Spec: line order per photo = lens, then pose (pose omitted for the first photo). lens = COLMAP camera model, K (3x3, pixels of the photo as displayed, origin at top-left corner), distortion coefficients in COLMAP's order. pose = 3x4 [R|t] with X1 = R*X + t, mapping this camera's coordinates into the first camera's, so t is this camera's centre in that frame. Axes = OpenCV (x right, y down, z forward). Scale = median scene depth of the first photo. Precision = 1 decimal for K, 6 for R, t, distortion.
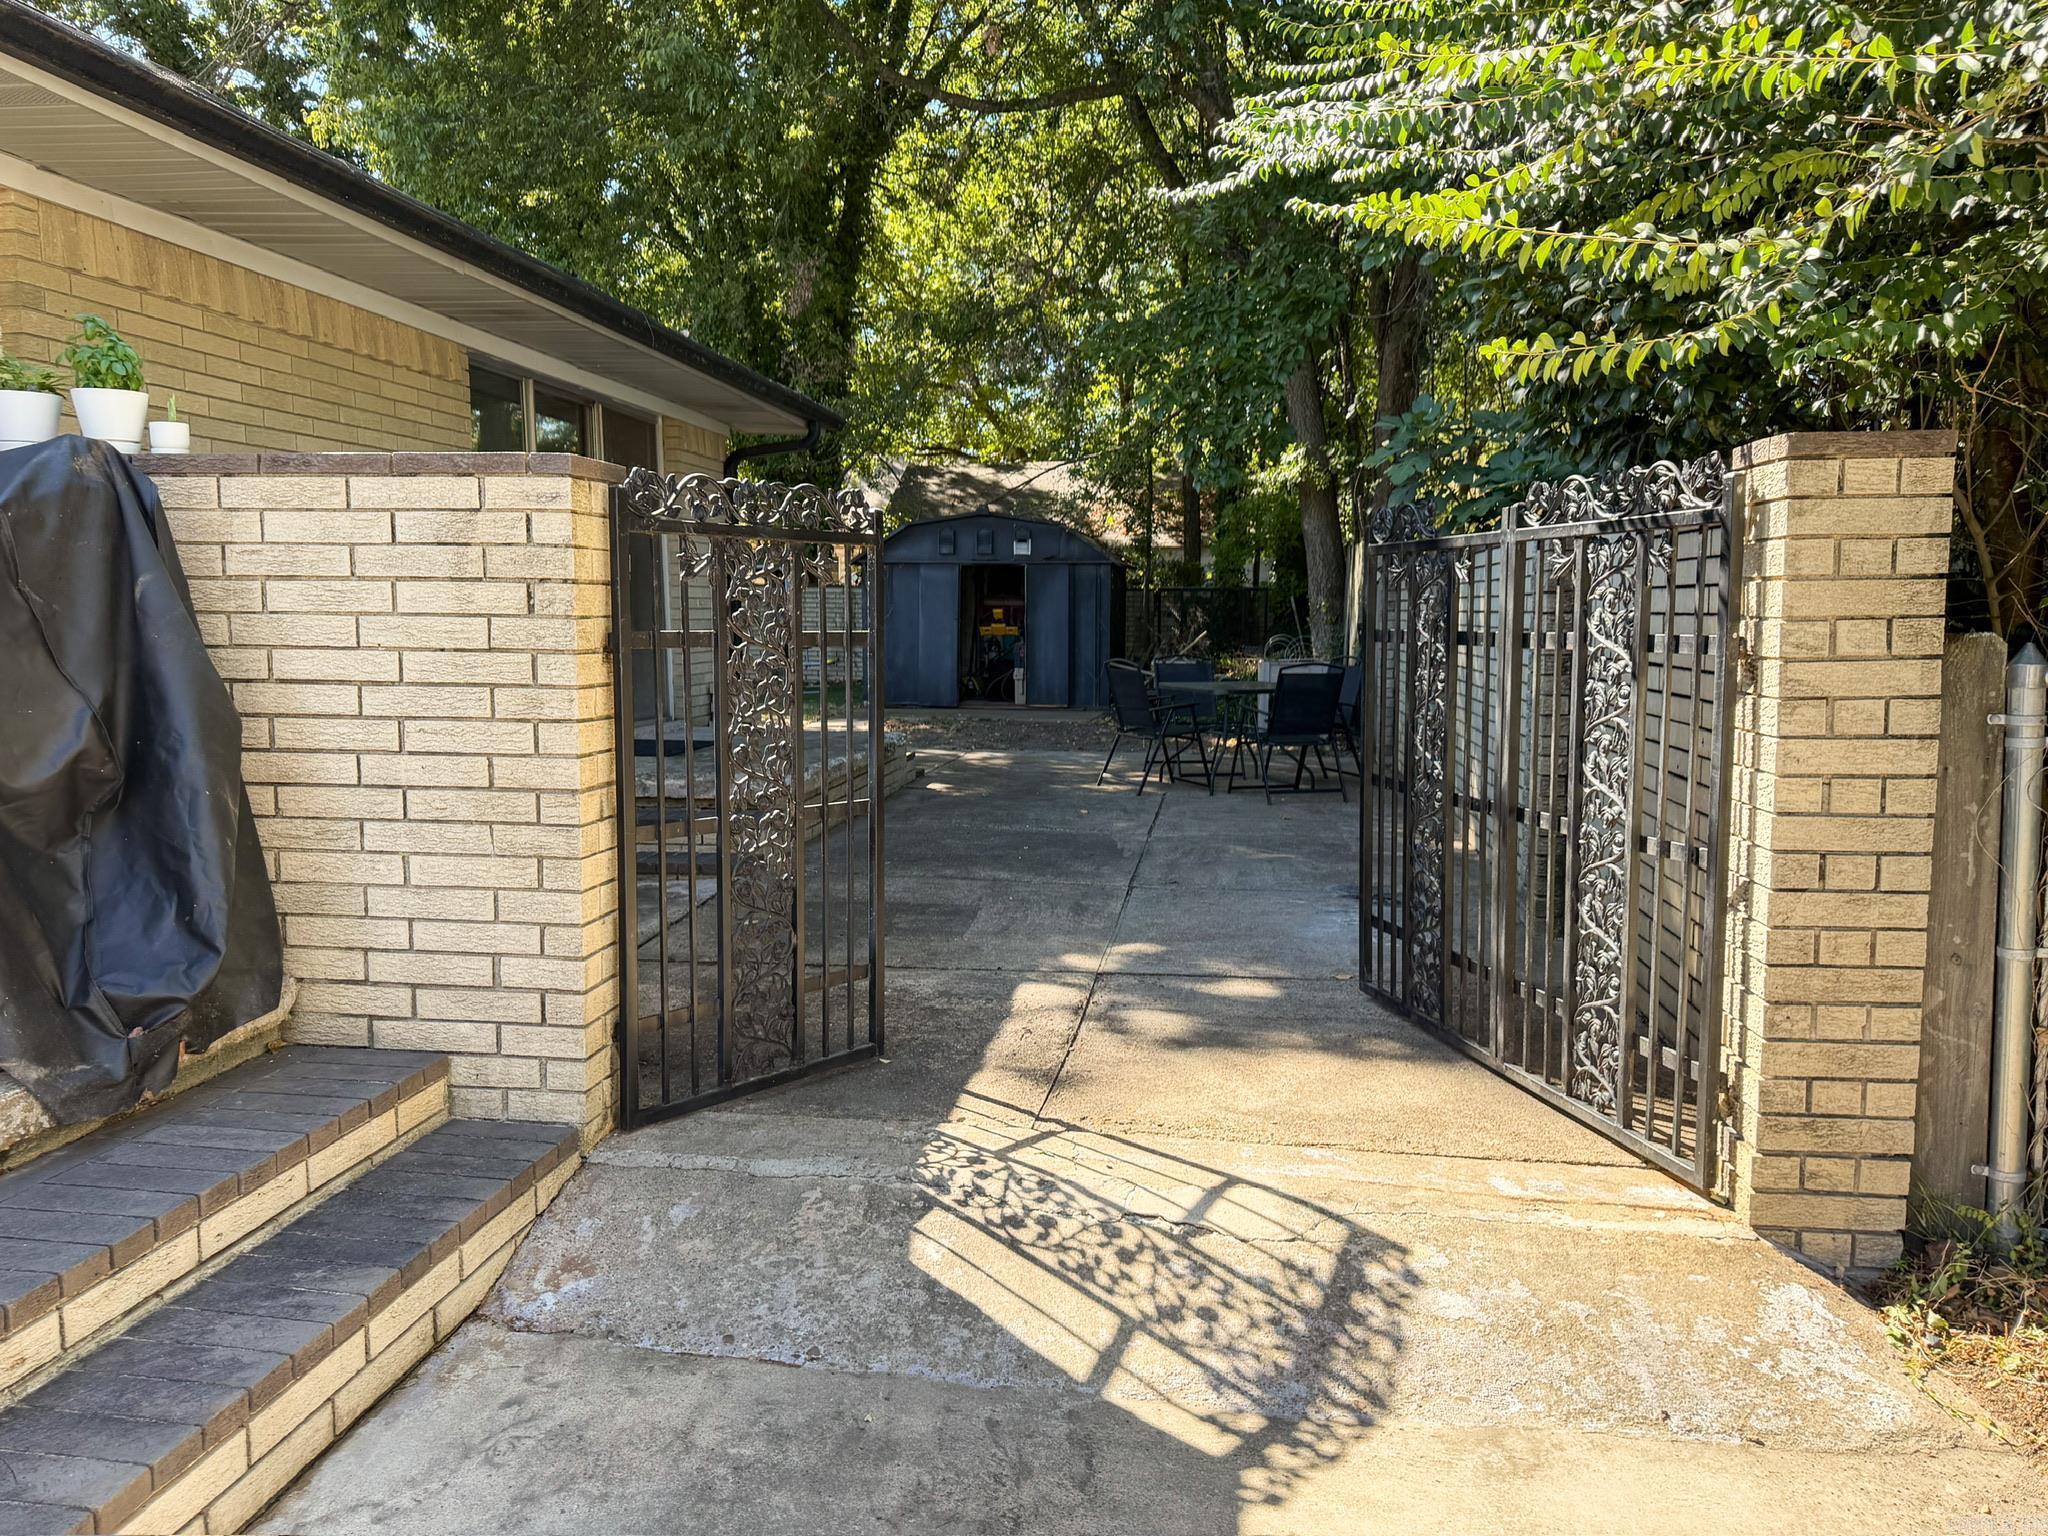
lens RADIAL K [[1450.8, 0, 1030.1], [0, 1450.8, 765.5], [0, 0, 1]] dist [0.040666, -0.005721]
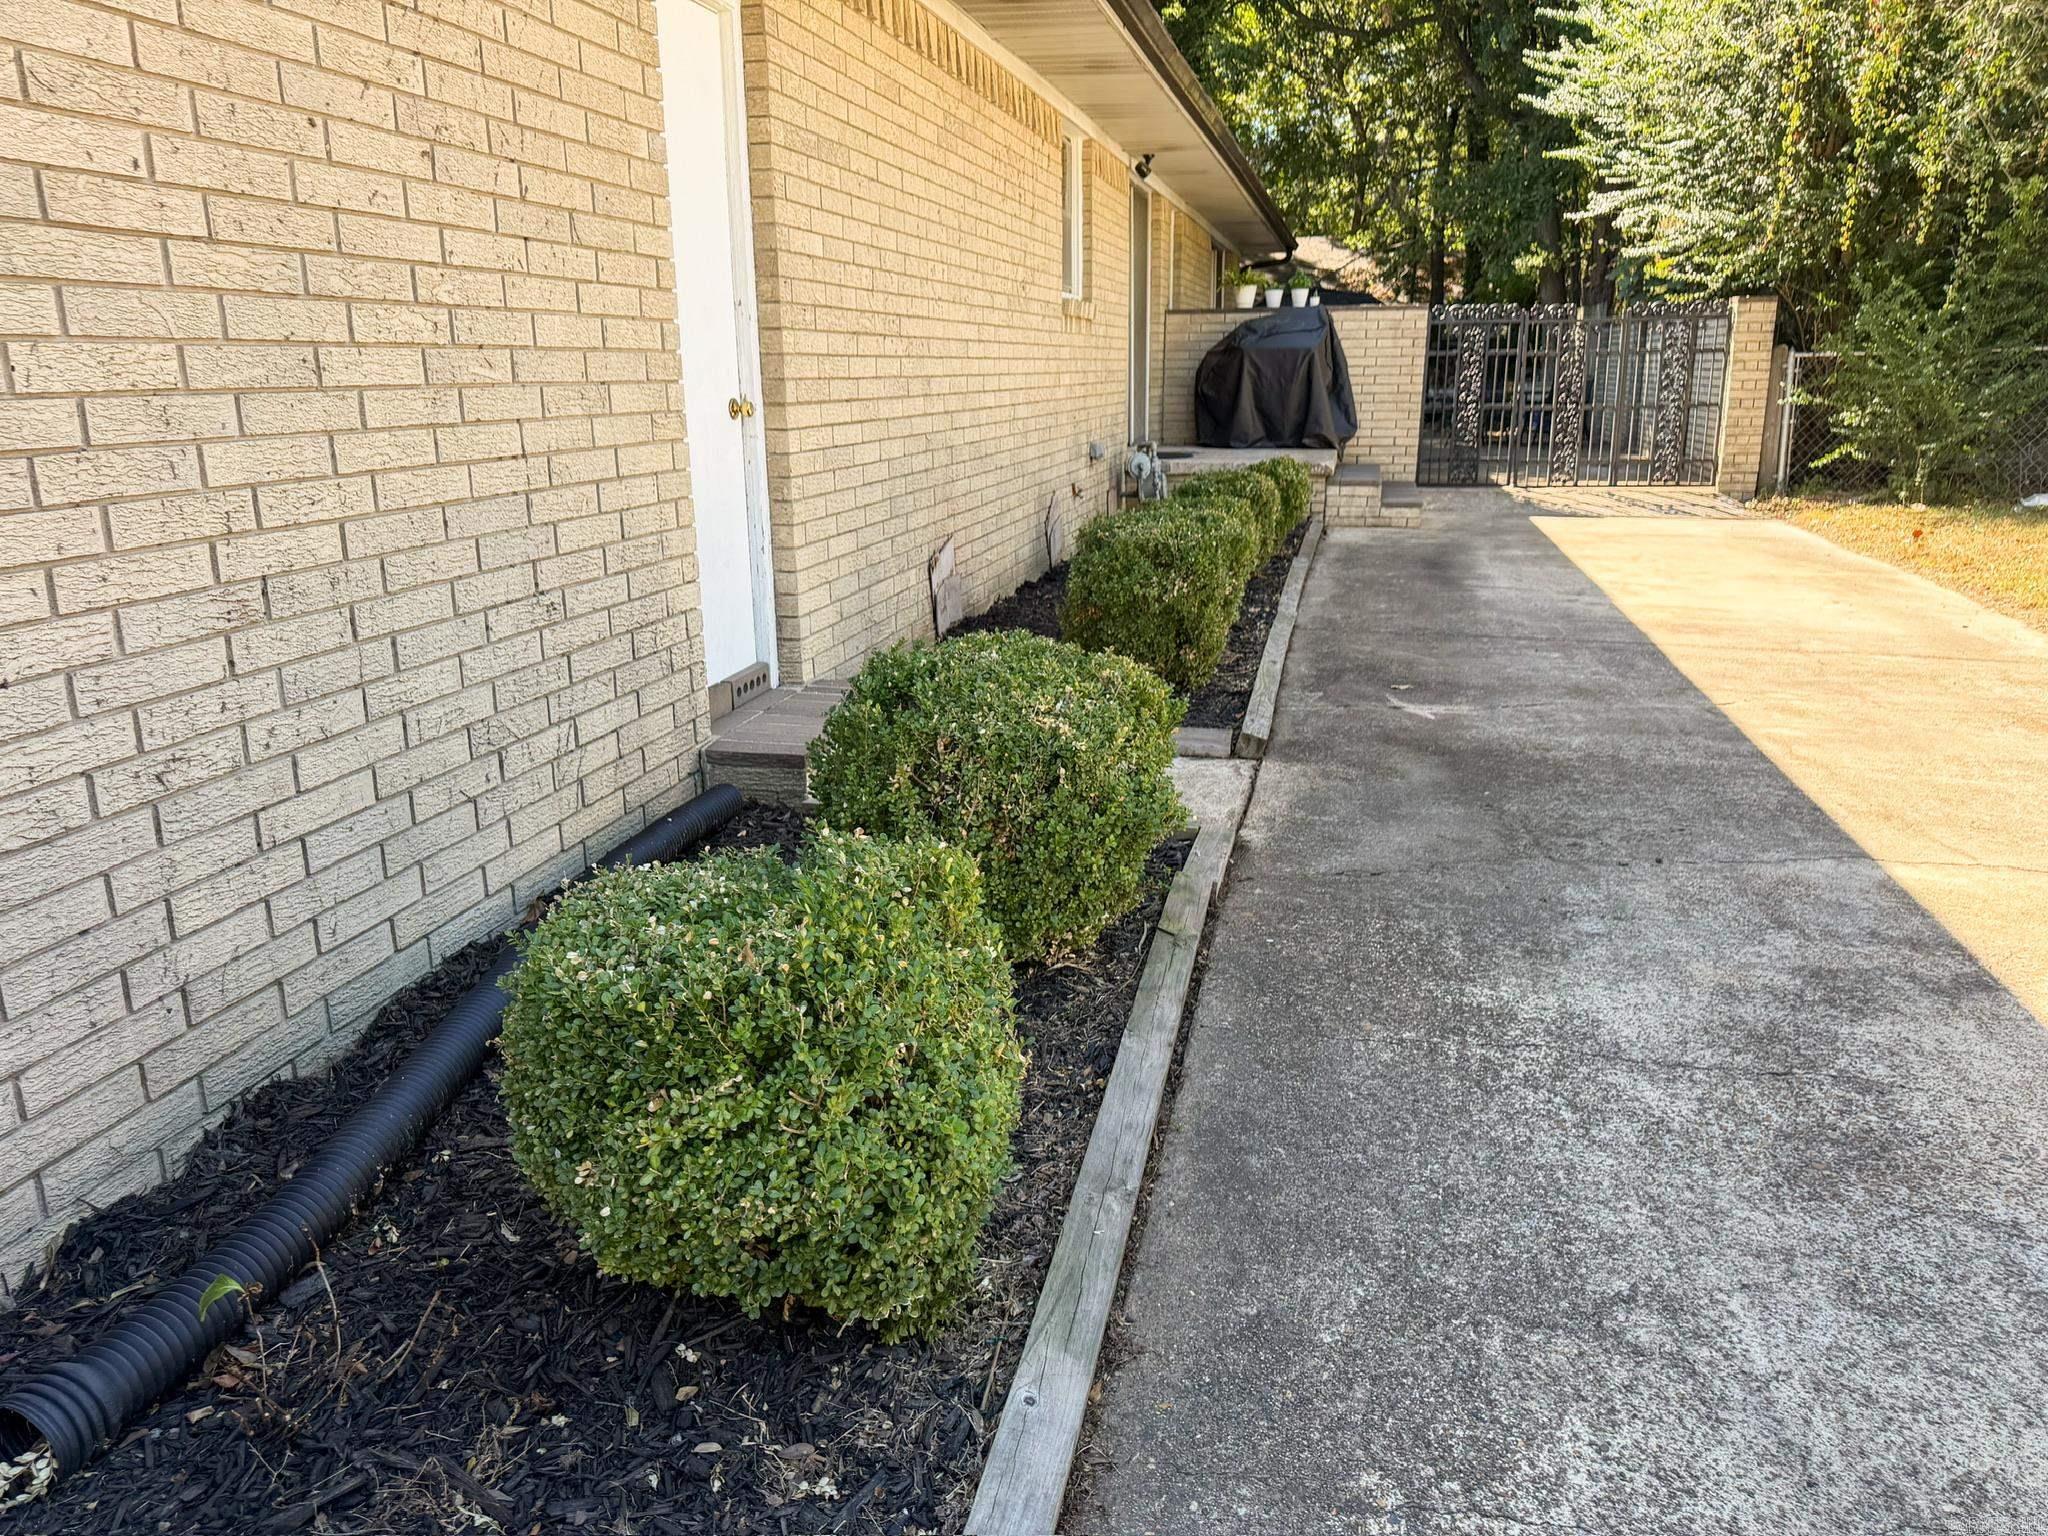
lens RADIAL K [[1450.8, 0, 1029.9], [0, 1450.8, 758.5], [0, 0, 1]] dist [0.040666, -0.005721]
pose [[0.995825, 0.012306, -0.090451, -1.109891], [0.001834, 0.987973, 0.154615, 0.424901], [0.091266, -0.154135, 0.983826, -3.513784]]
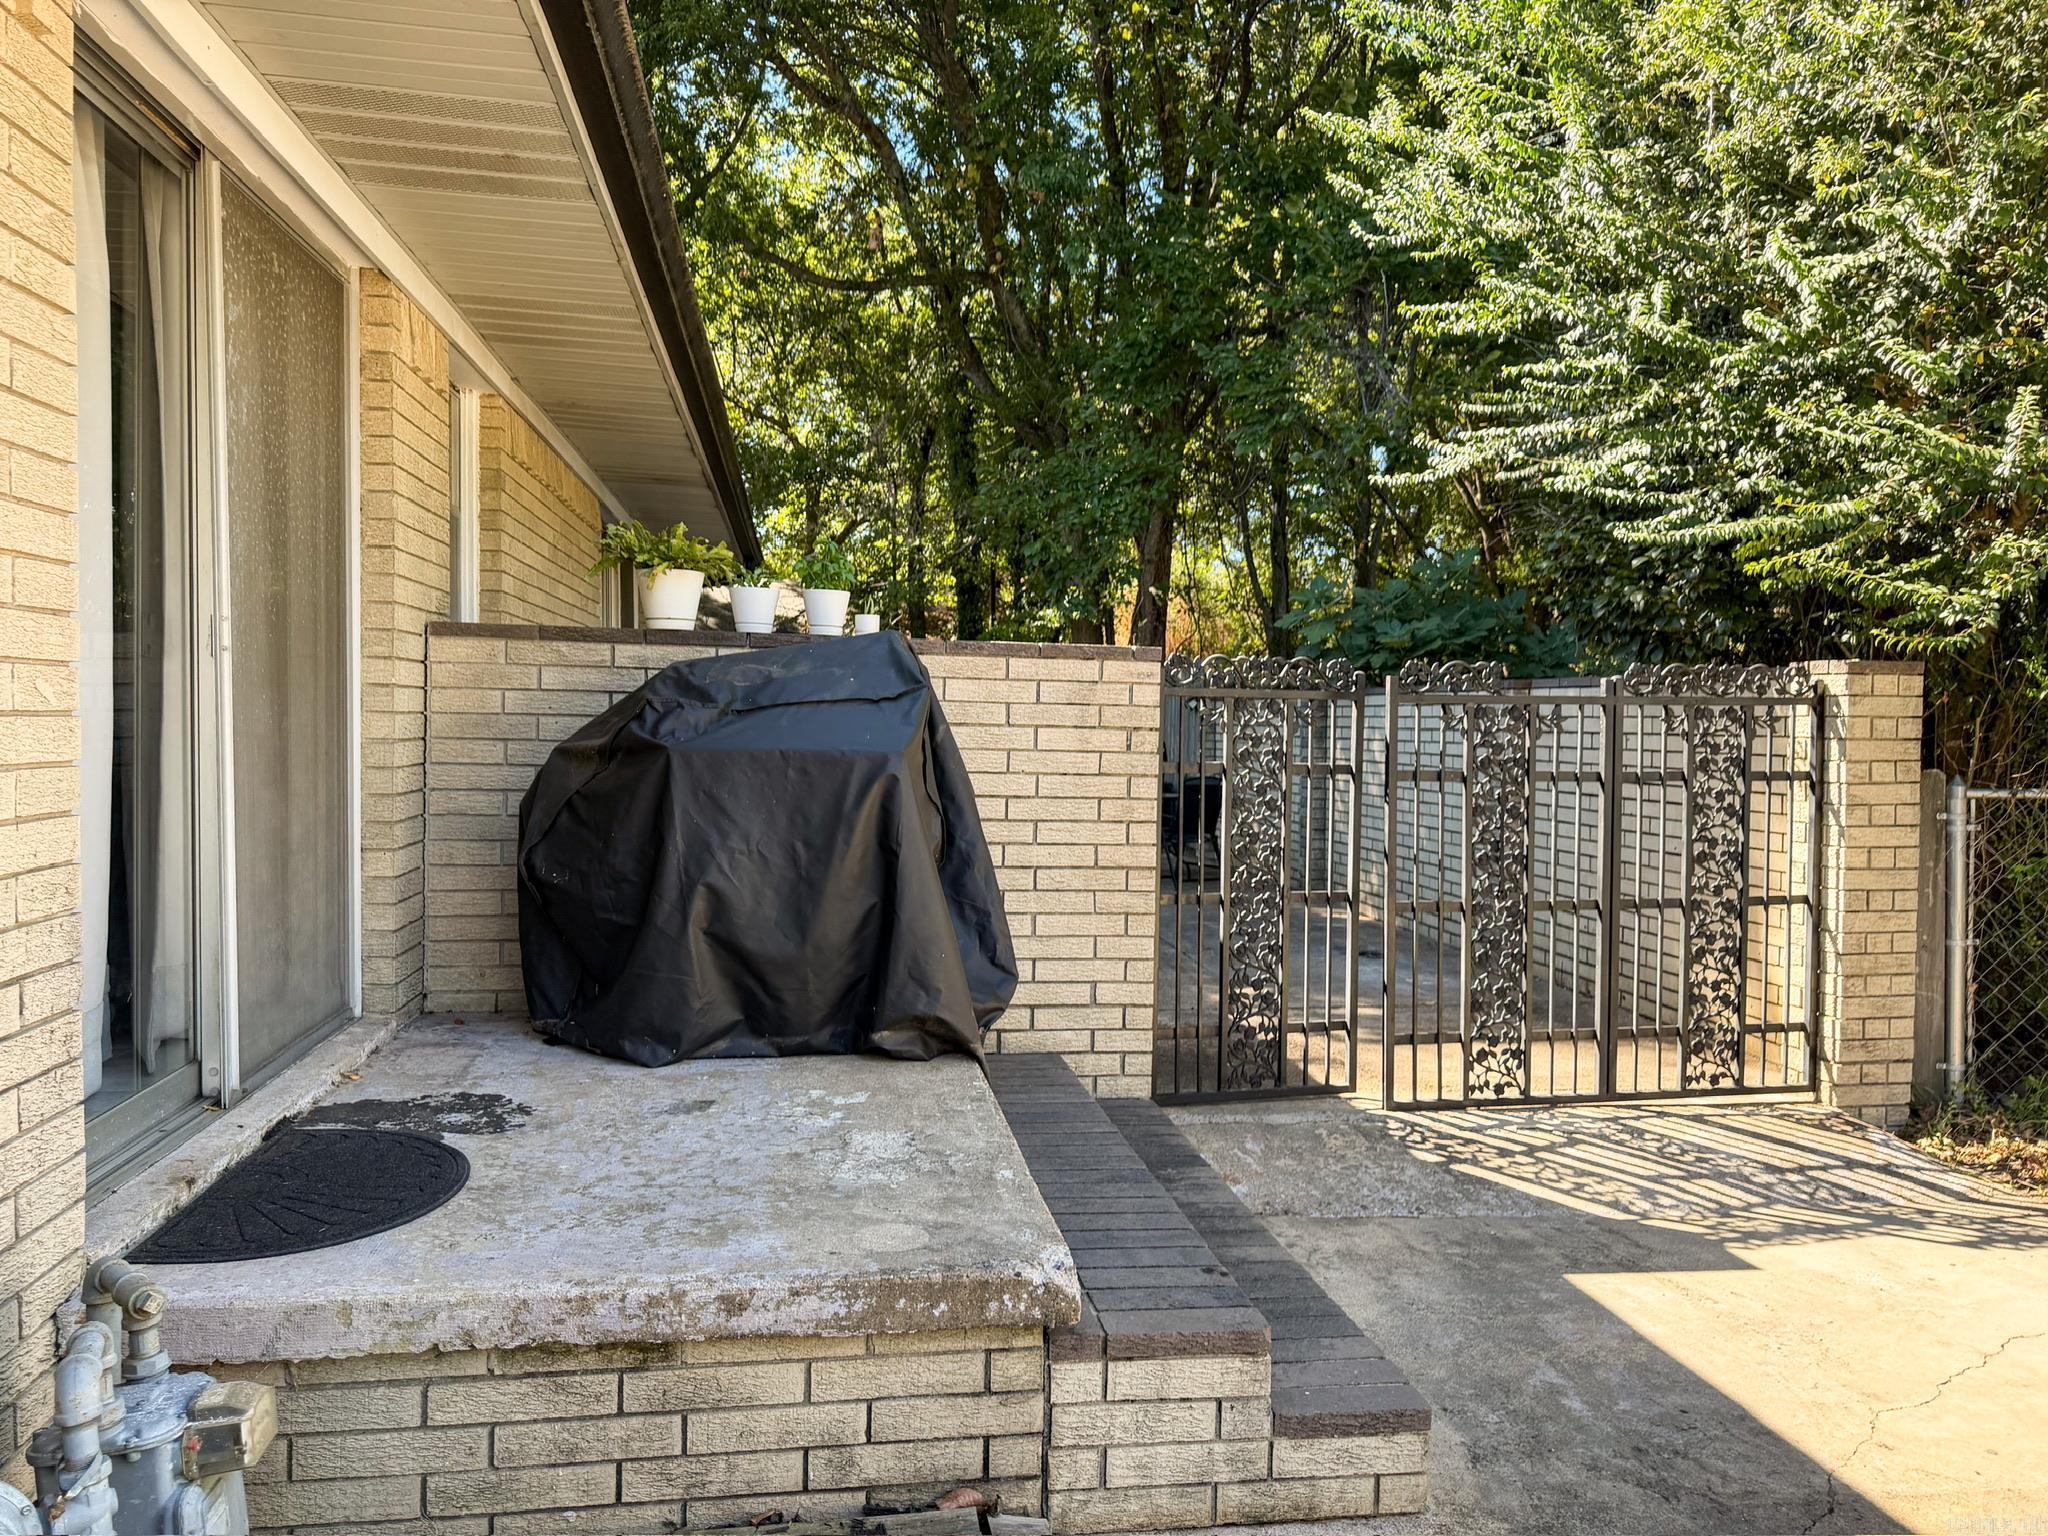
lens RADIAL K [[1450.8, 0, 1030.9], [0, 1450.8, 763.2], [0, 0, 1]] dist [0.040666, -0.005721]
pose [[0.959110, 0.005073, 0.282987, -0.945546], [0.017242, 0.996935, -0.076308, 0.023710], [-0.282506, 0.078067, 0.956084, -0.441678]]
